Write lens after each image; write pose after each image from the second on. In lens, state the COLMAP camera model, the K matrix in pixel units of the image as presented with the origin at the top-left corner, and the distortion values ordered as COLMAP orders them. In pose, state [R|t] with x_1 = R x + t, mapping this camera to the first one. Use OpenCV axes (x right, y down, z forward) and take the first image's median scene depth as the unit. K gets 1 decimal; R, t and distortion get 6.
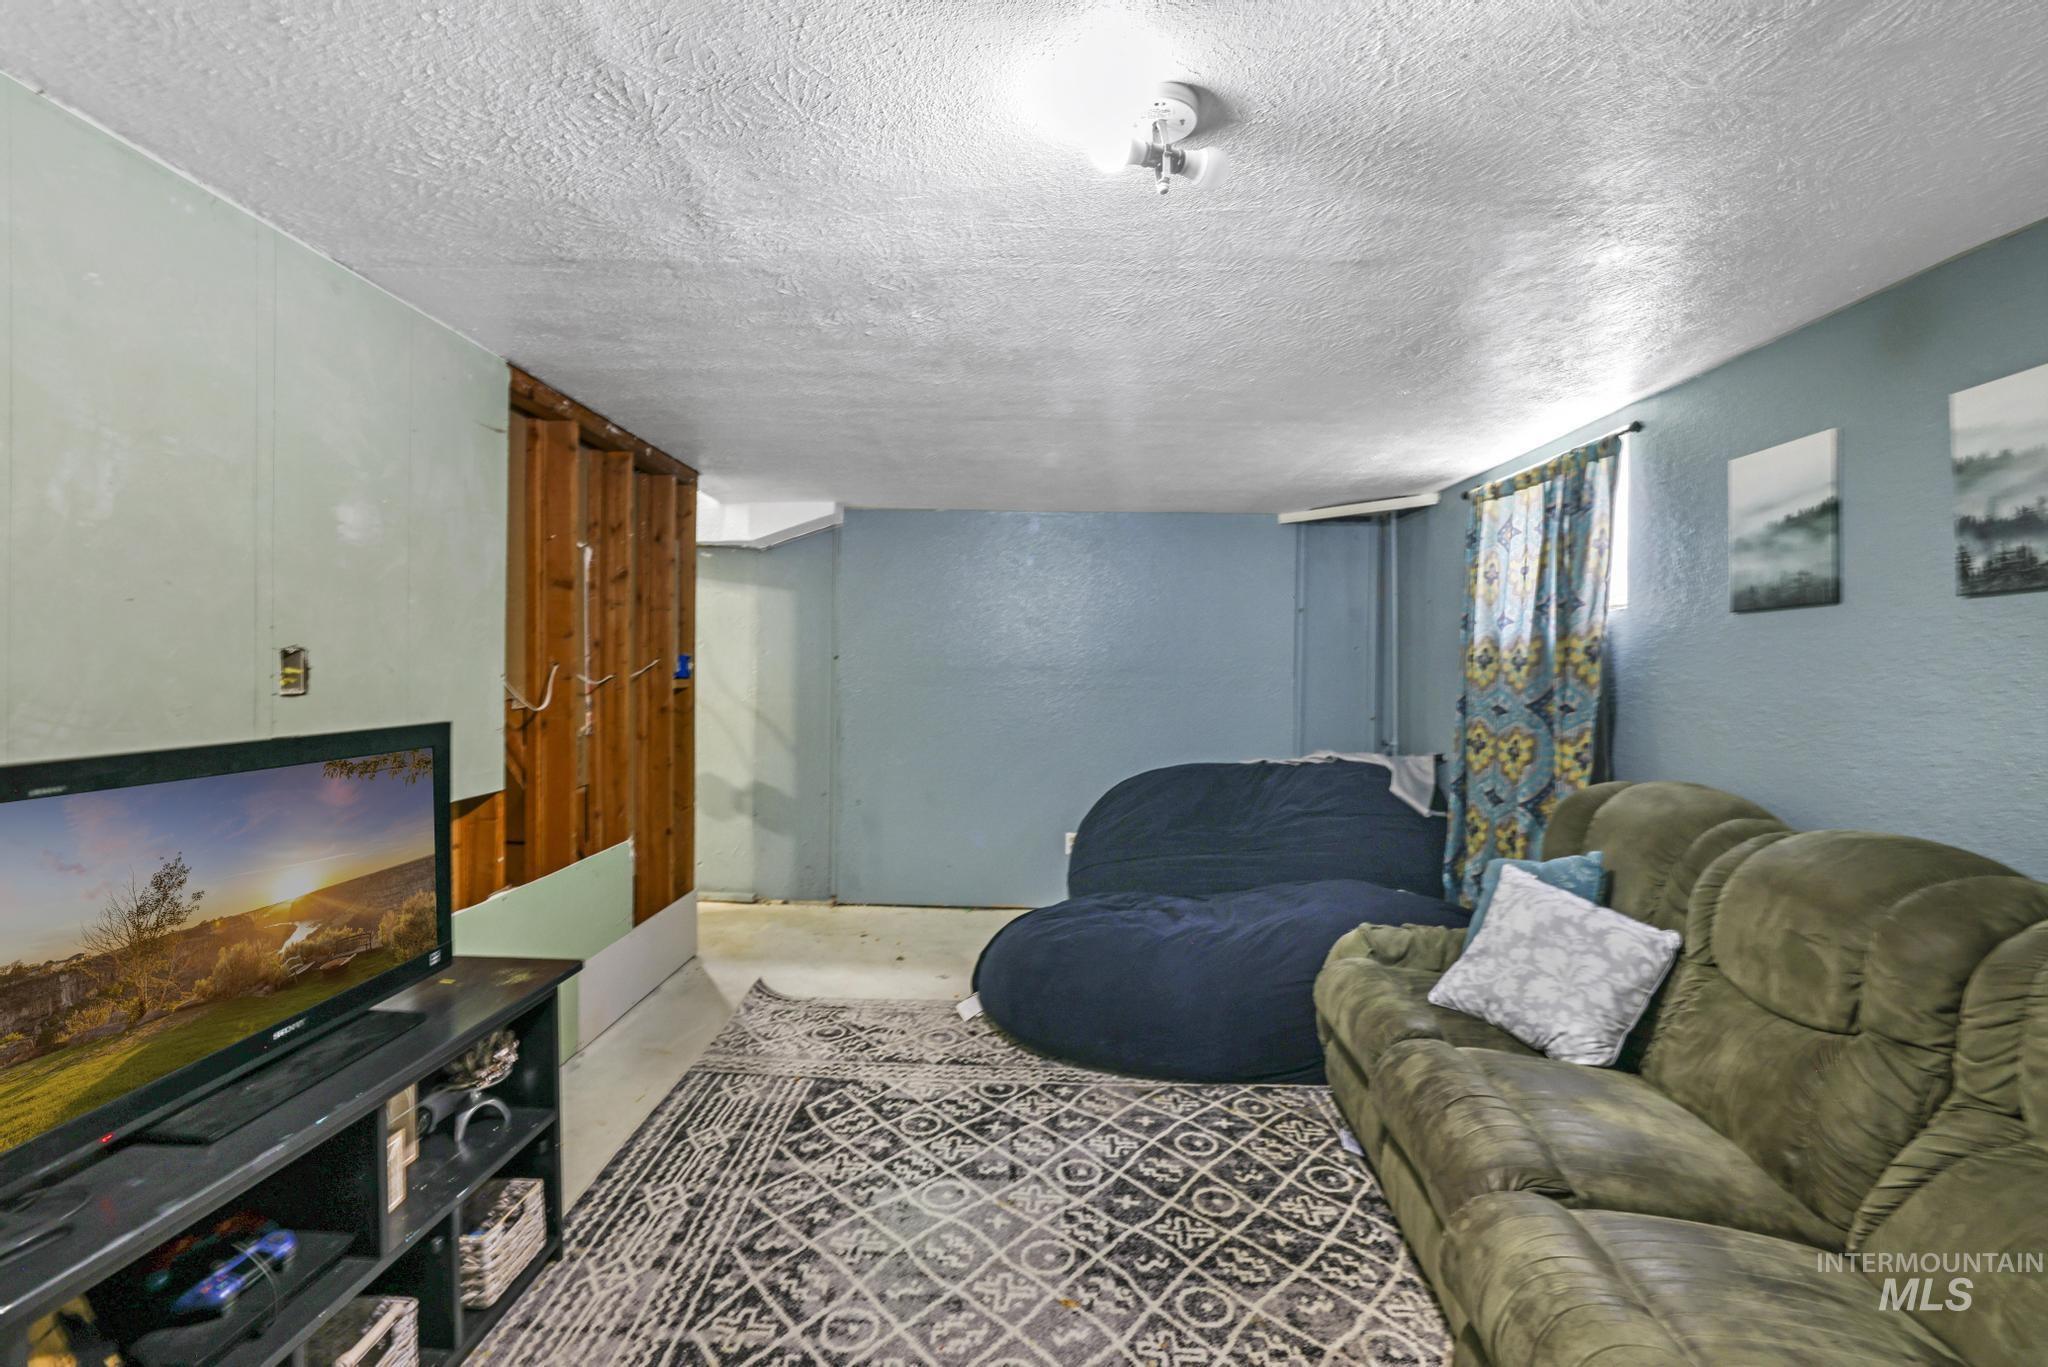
lens RADIAL K [[890.0, 0, 1024.9], [0, 890.0, 685.0], [0, 0, 1]] dist [-0.030846, 0.003260]
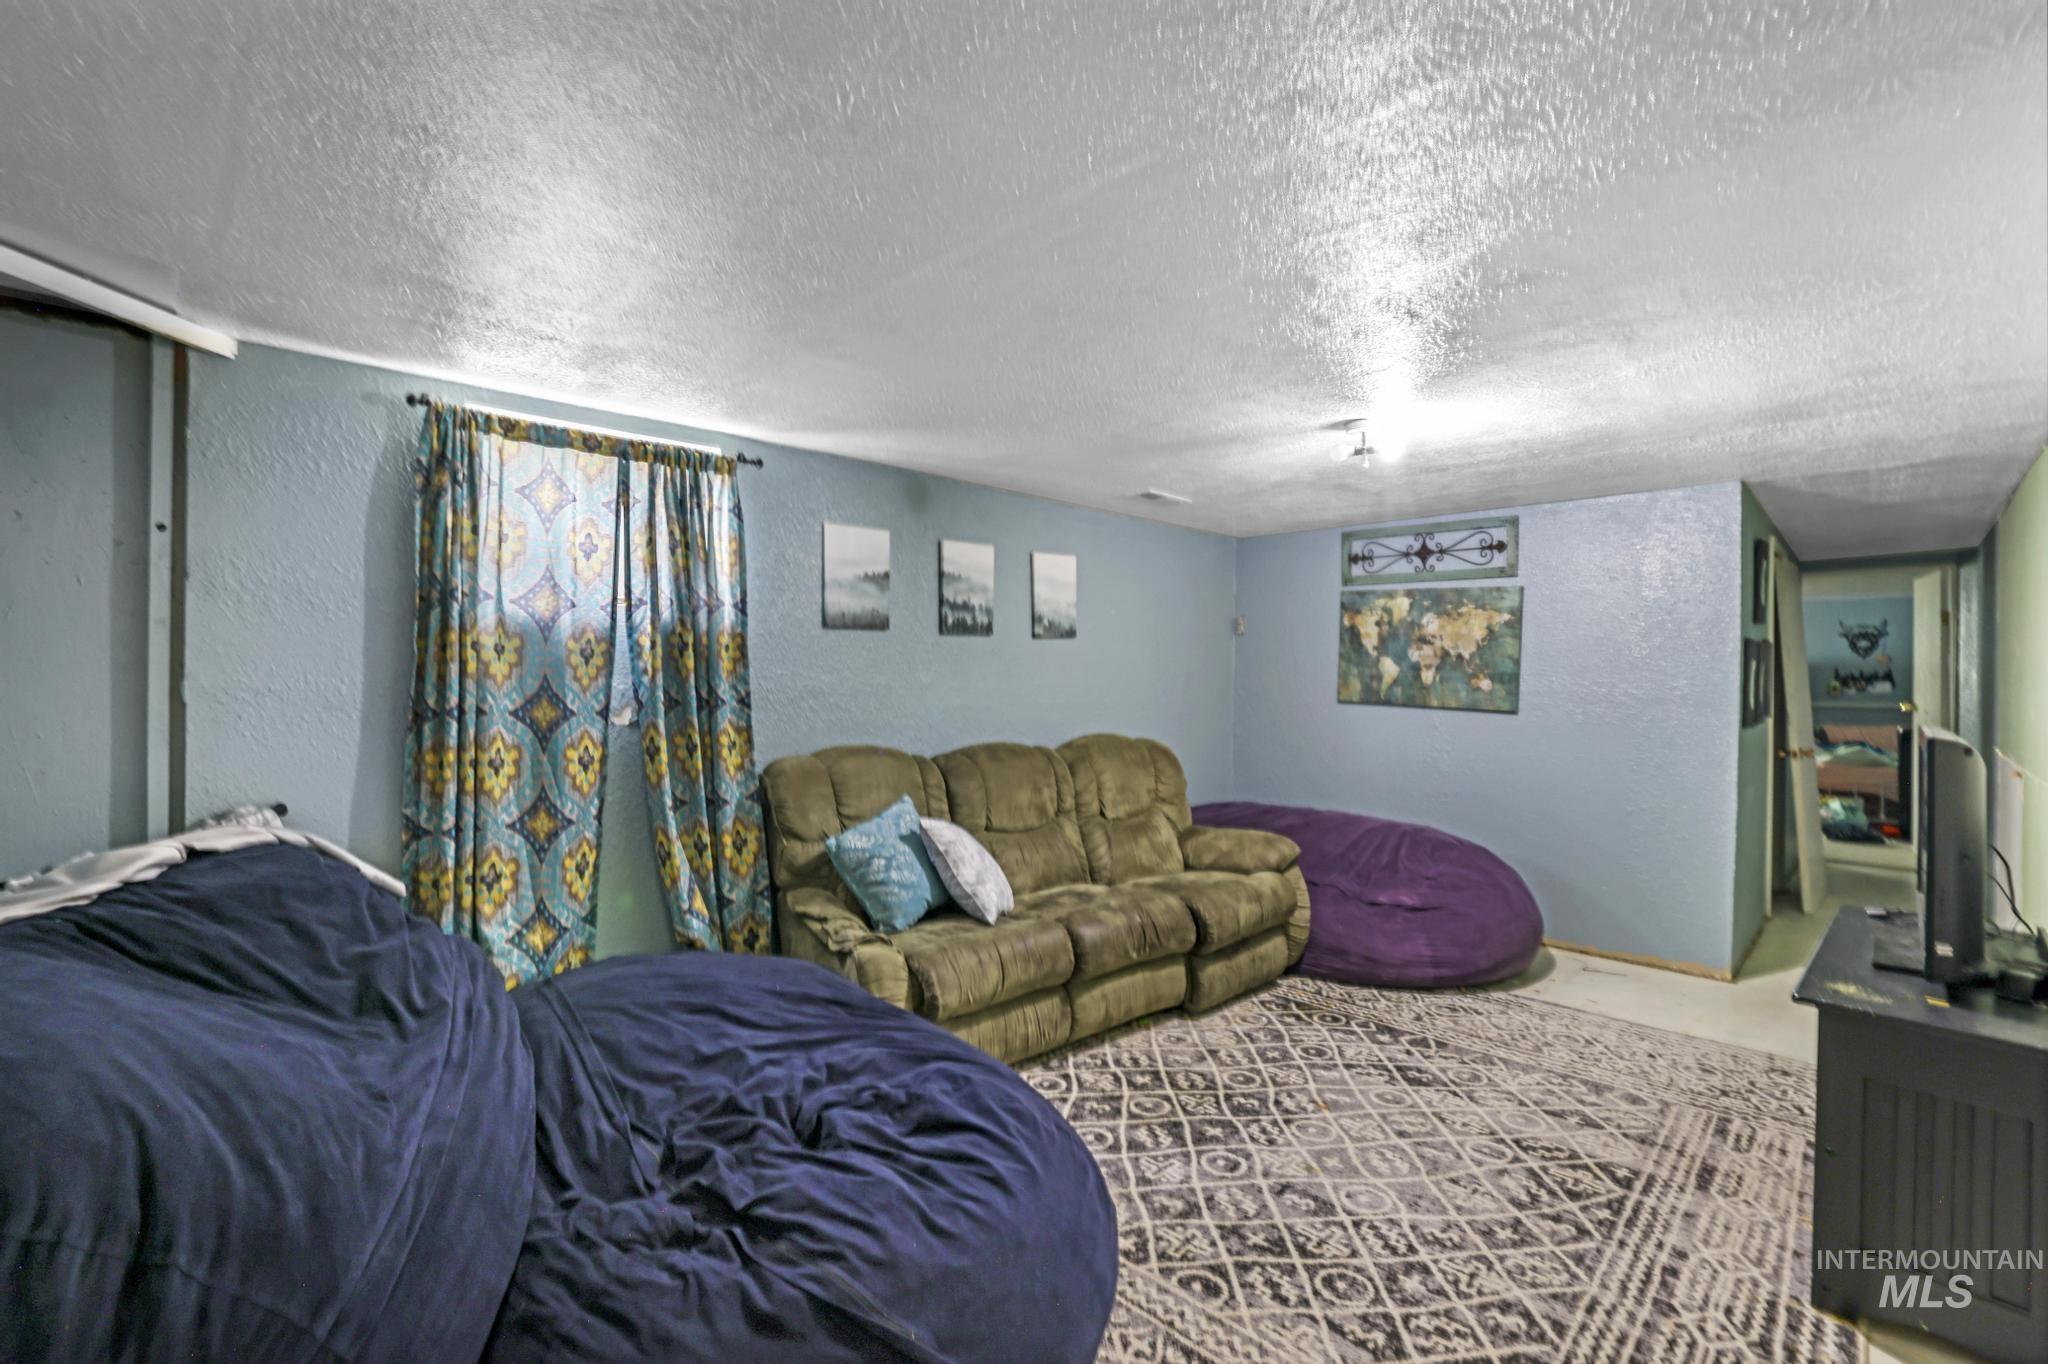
lens RADIAL K [[890.0, 0, 1028.6], [0, 890.0, 671.8], [0, 0, 1]] dist [-0.030846, 0.003260]
pose [[-0.723258, -0.002523, 0.690573, -0.467126], [0.001908, 0.999982, 0.005652, -0.015859], [-0.690575, 0.005405, -0.723241, 1.861945]]
